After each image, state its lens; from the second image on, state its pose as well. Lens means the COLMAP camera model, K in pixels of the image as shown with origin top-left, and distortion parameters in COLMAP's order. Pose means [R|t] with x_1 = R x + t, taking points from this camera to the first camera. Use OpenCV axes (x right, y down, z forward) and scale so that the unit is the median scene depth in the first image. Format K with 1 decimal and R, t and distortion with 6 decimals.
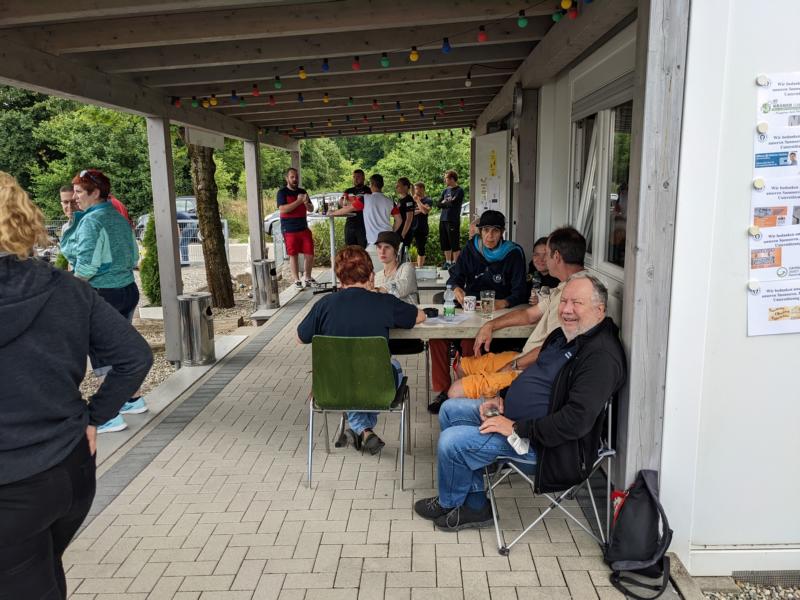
lens RADIAL K [[630.4, 0, 422.7], [0, 630.4, 300.2], [0, 0, 1]] dist [0.073781, -0.151735]
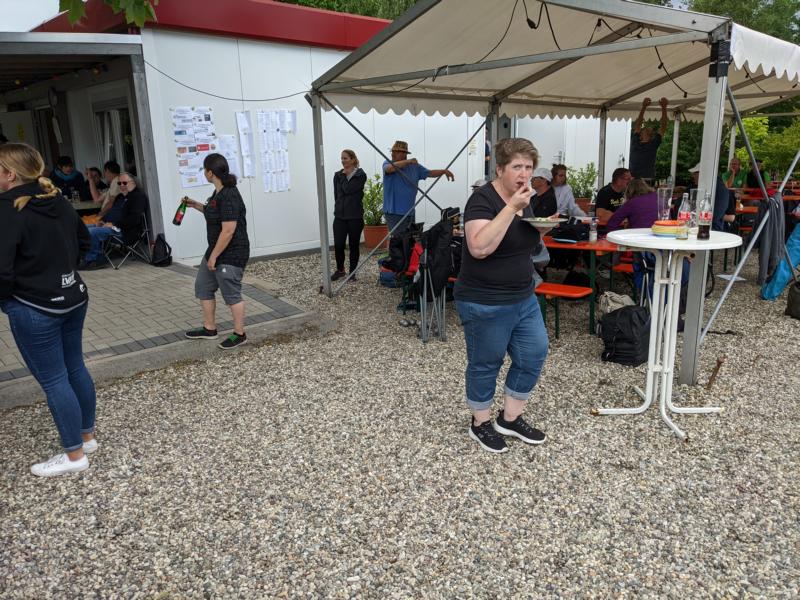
lens RADIAL K [[630.4, 0, 422.7], [0, 630.4, 300.2], [0, 0, 1]] dist [0.073781, -0.151735]
pose [[0.700292, -0.180578, 0.690639, -0.957644], [0.143464, 0.983339, 0.111639, 0.425943], [-0.699292, 0.020901, 0.714531, -2.122515]]
